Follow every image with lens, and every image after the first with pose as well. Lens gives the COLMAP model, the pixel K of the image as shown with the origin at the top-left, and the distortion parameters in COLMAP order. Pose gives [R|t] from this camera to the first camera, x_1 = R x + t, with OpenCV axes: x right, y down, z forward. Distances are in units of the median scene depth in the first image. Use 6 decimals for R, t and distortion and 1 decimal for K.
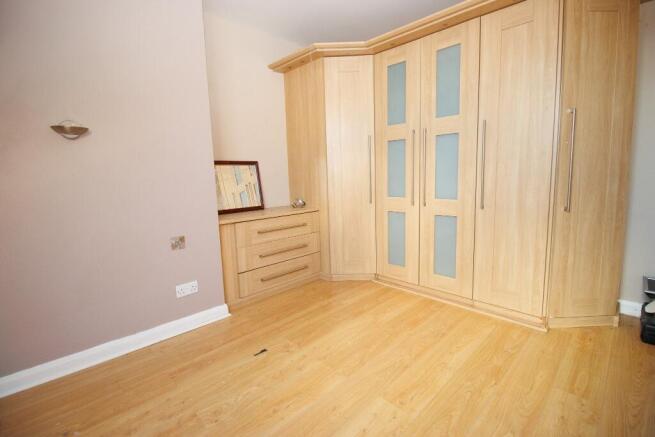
lens RADIAL K [[304.1, 0, 327.0], [0, 304.1, 216.6], [0, 0, 1]] dist [-0.004176, -0.000519]
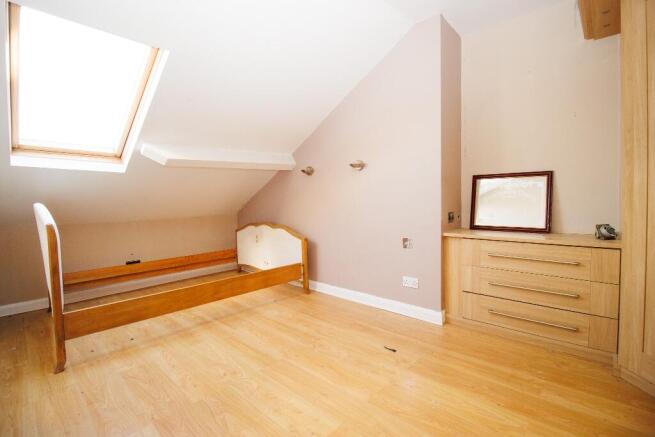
lens RADIAL K [[304.1, 0, 327.1], [0, 304.1, 217.2], [0, 0, 1]] dist [-0.004176, -0.000519]
pose [[0.050403, 0.092901, -0.994399, 0.656382], [-0.123095, 0.988651, 0.086124, -0.078277], [0.991114, 0.118065, 0.061266, 0.510115]]
